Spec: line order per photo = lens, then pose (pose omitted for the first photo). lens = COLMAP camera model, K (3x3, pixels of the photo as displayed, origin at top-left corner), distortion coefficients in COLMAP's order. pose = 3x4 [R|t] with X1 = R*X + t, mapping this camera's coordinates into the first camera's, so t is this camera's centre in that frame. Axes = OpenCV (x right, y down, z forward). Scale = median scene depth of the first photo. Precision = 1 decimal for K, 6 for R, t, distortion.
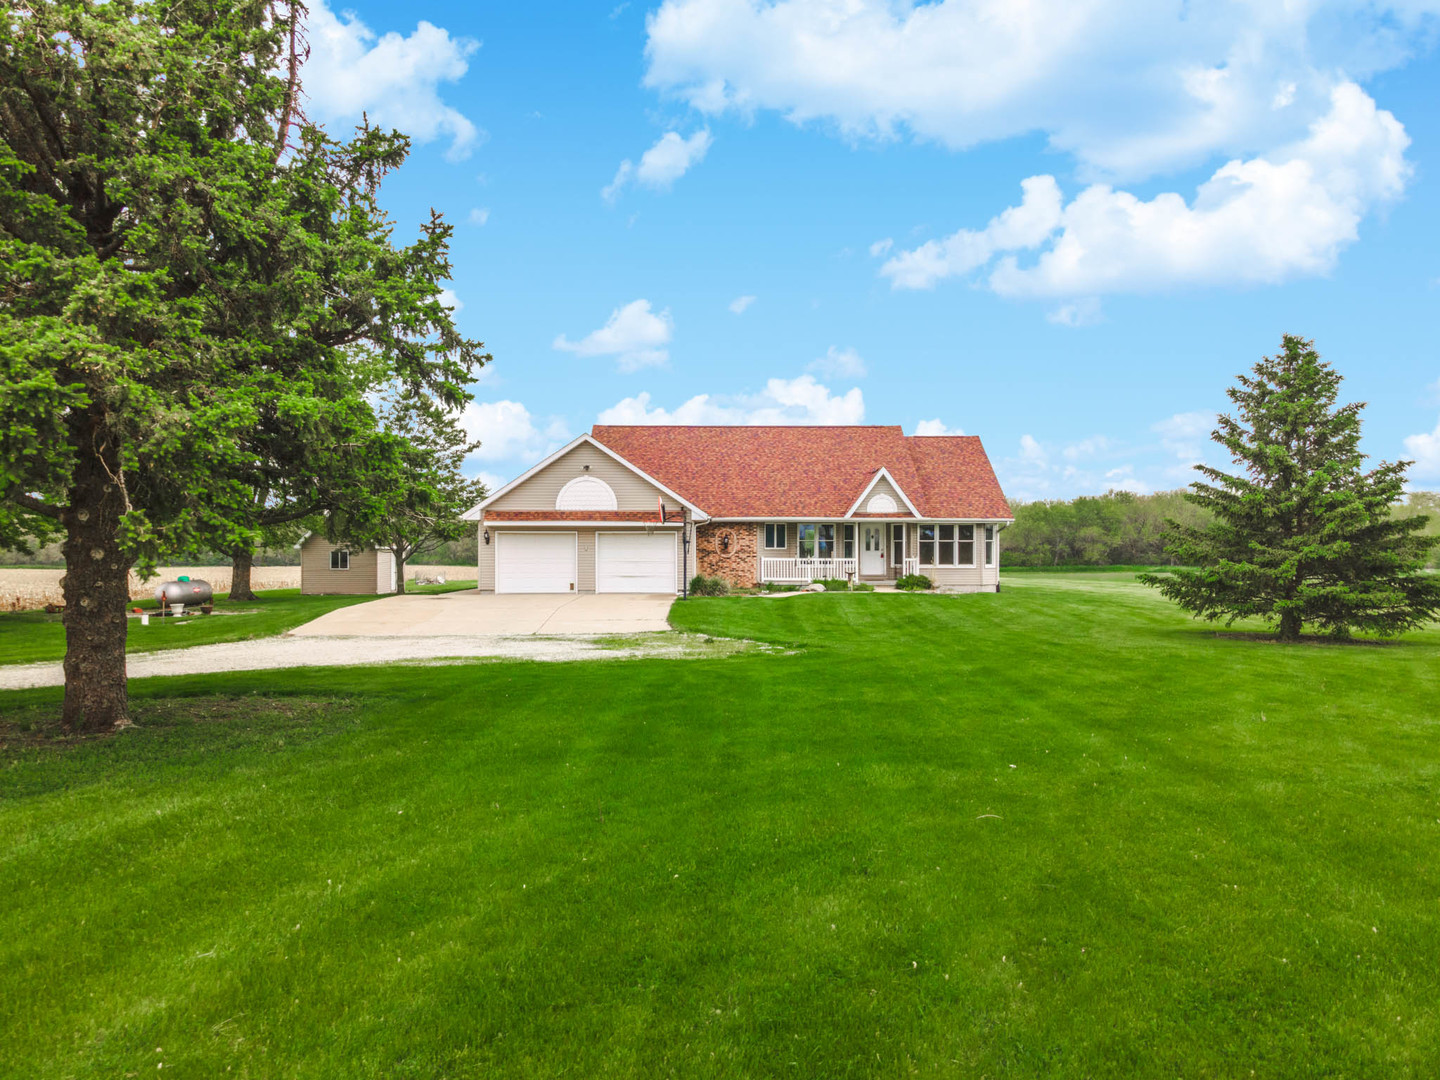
lens RADIAL K [[1048.7, 0, 720.0], [0, 1048.7, 540.0], [0, 0, 1]] dist [0.088050, 0.000776]
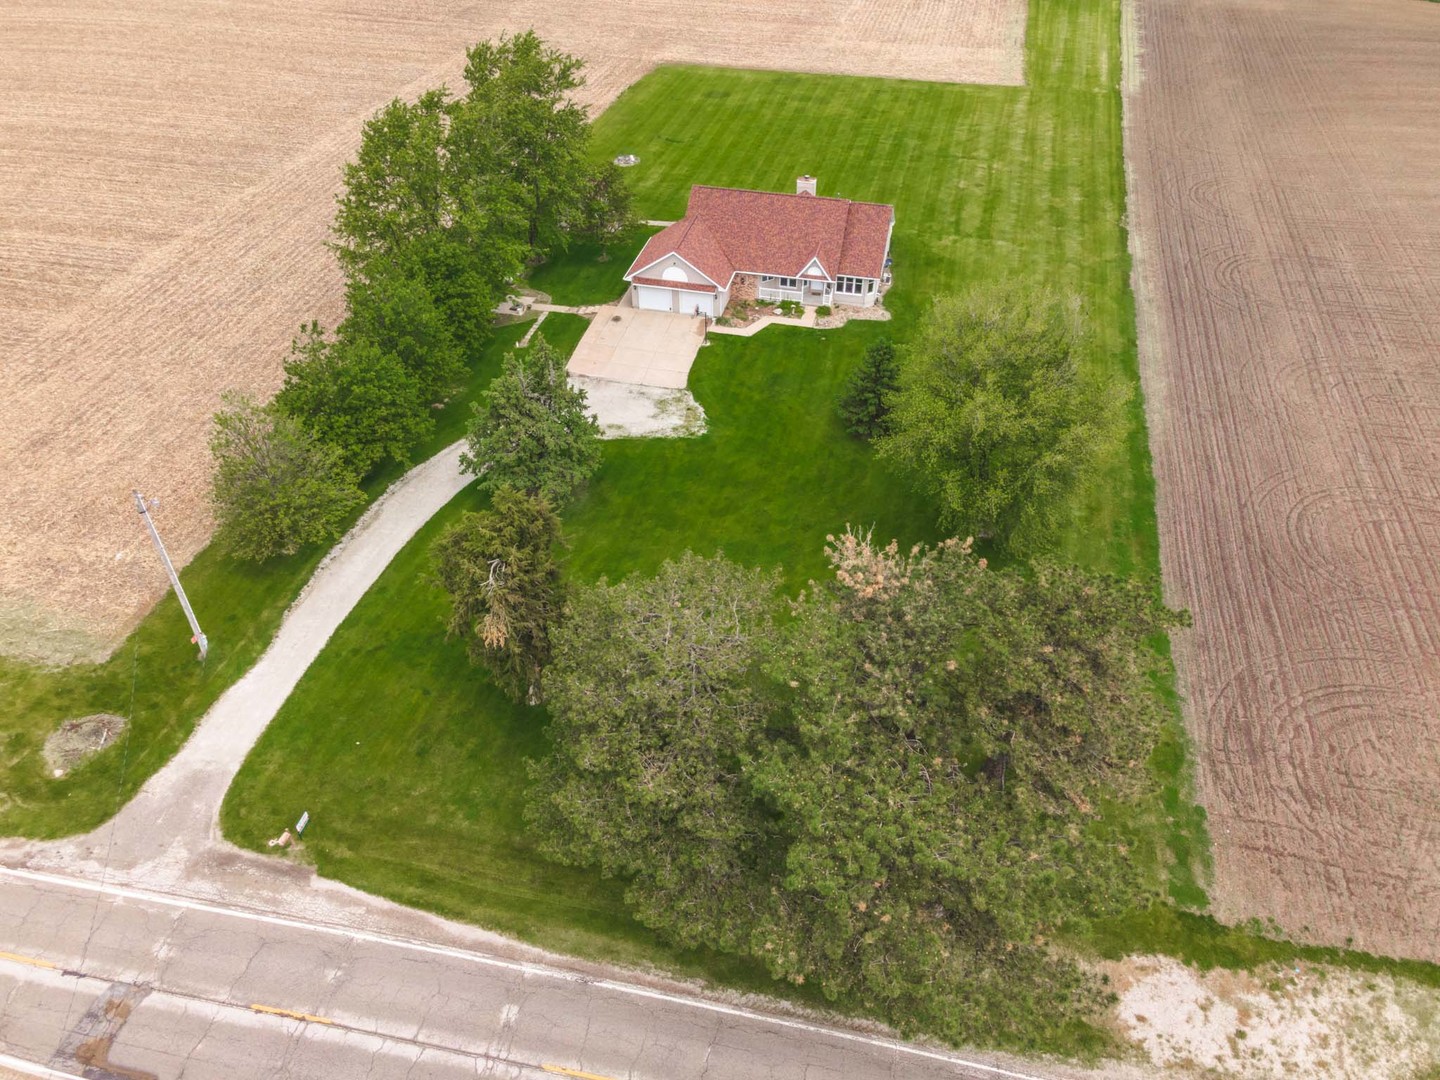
lens RADIAL K [[1040.7, 0, 716.1], [0, 1040.7, 534.0], [0, 0, 1]] dist [0.008963, 0.039814]
pose [[0.971890, 0.152311, -0.179531, 0.419774], [0.001933, 0.757359, 0.652996, -1.011185], [0.235428, -0.634988, 0.735775, -0.941004]]
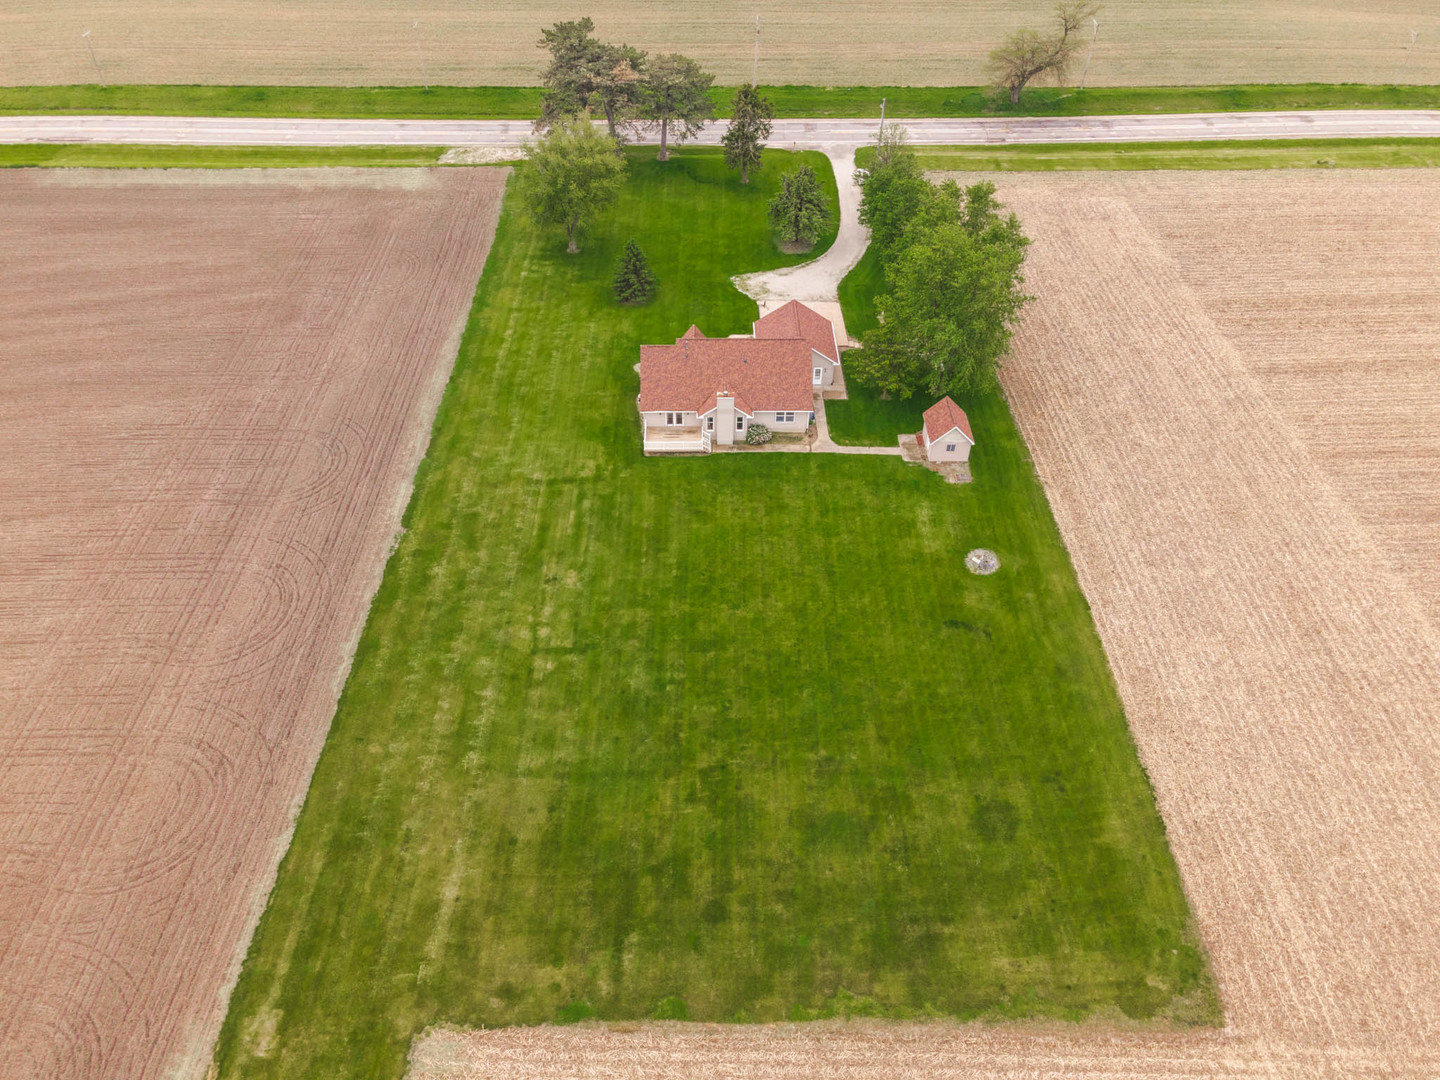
lens RADIAL K [[1040.7, 0, 716.1], [0, 1040.7, 534.0], [0, 0, 1]] dist [0.008963, 0.039814]
pose [[-0.999902, 0.004122, -0.013398, 0.133592], [-0.006048, 0.735392, 0.677615, -1.514599], [0.012646, 0.677629, -0.735295, 3.378048]]
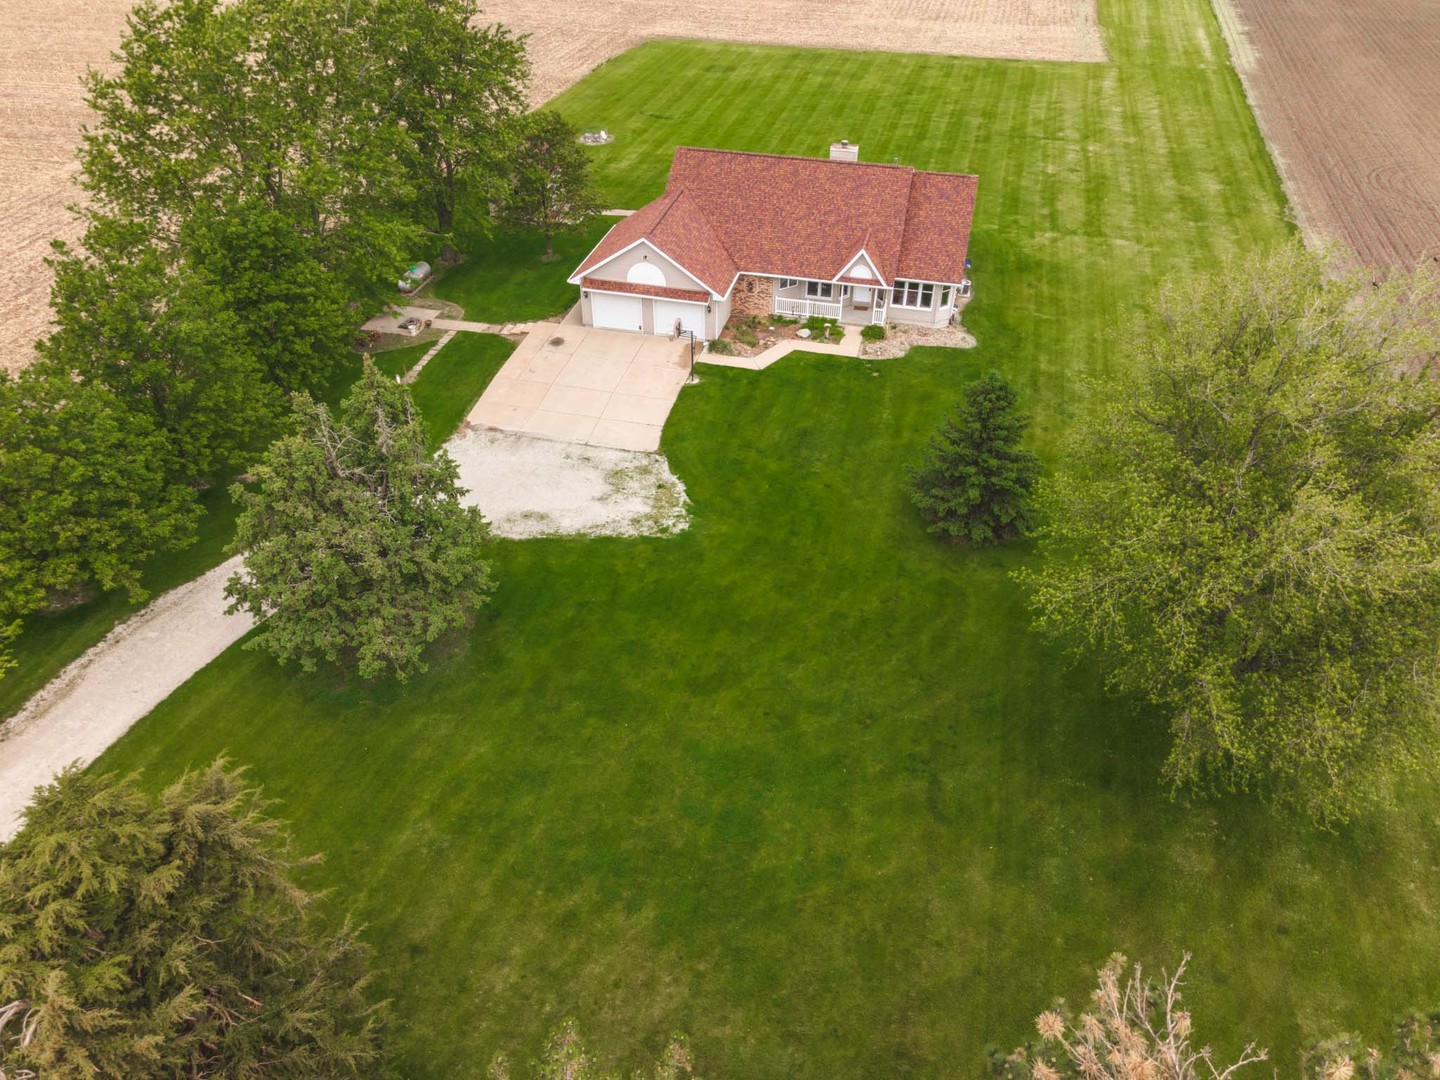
lens RADIAL K [[1040.7, 0, 716.1], [0, 1040.7, 534.0], [0, 0, 1]] dist [0.008963, 0.039814]
pose [[0.969767, 0.153746, -0.189509, 0.282009], [-0.002466, 0.782708, 0.622384, -0.619992], [0.244019, -0.603101, 0.759424, -0.302521]]
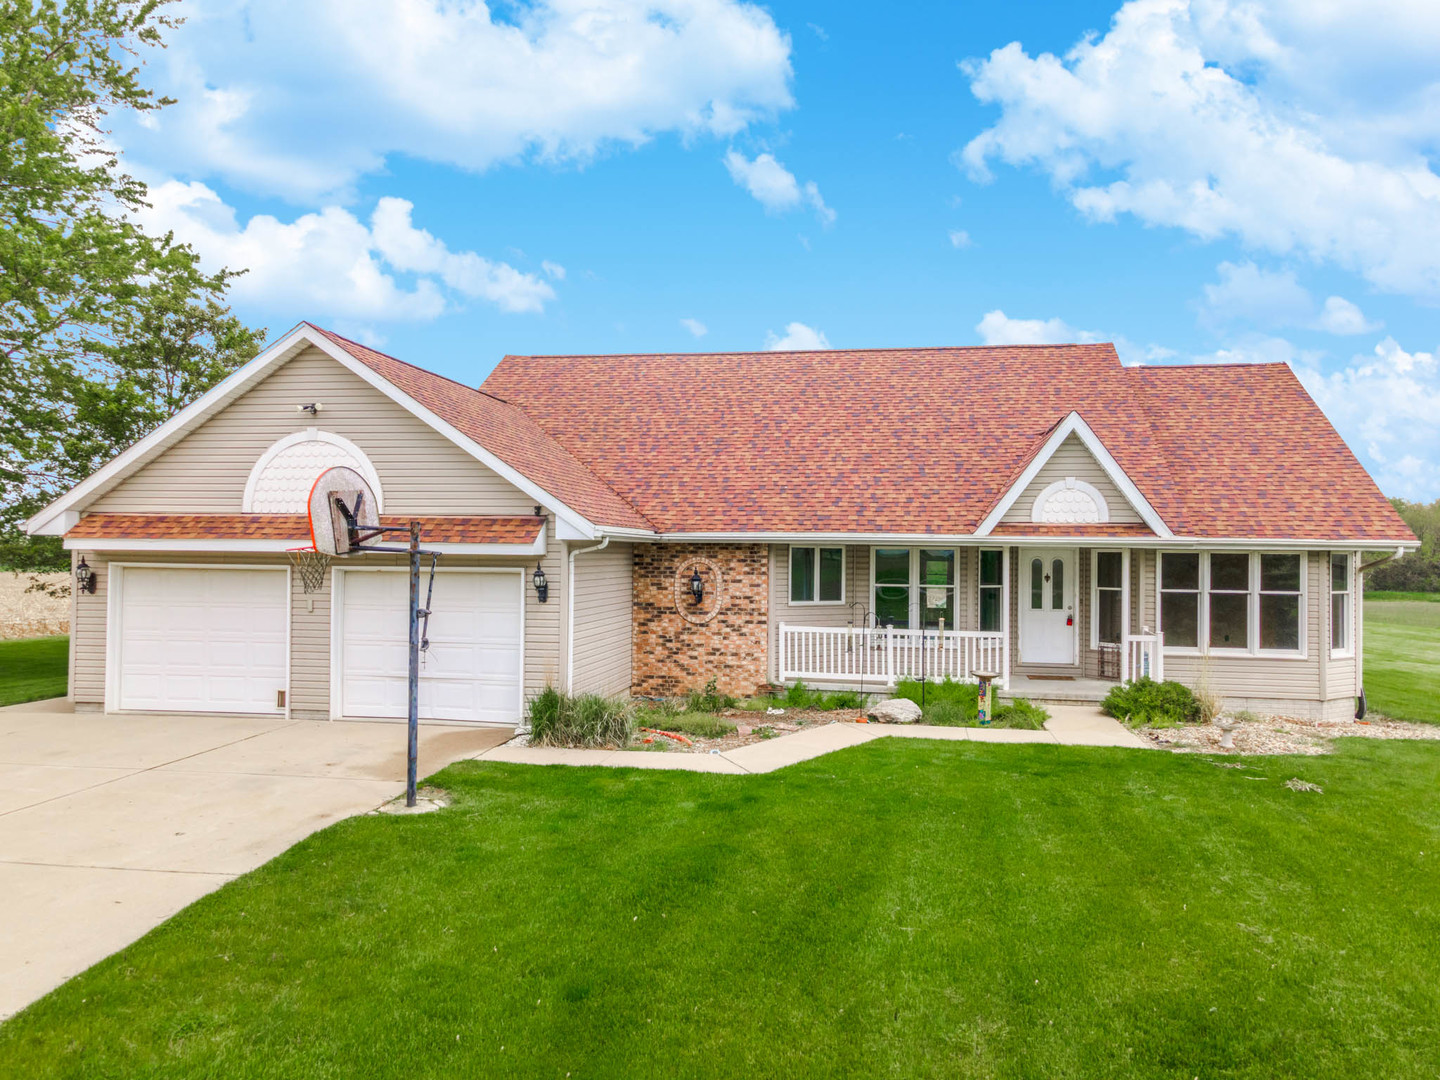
lens RADIAL K [[1040.7, 0, 716.1], [0, 1040.7, 534.0], [0, 0, 1]] dist [0.008963, 0.039814]
pose [[0.983943, 0.007711, -0.178319, 0.090498], [-0.010117, 0.999870, -0.012585, -0.015353], [0.178198, 0.014187, 0.983892, 0.571433]]
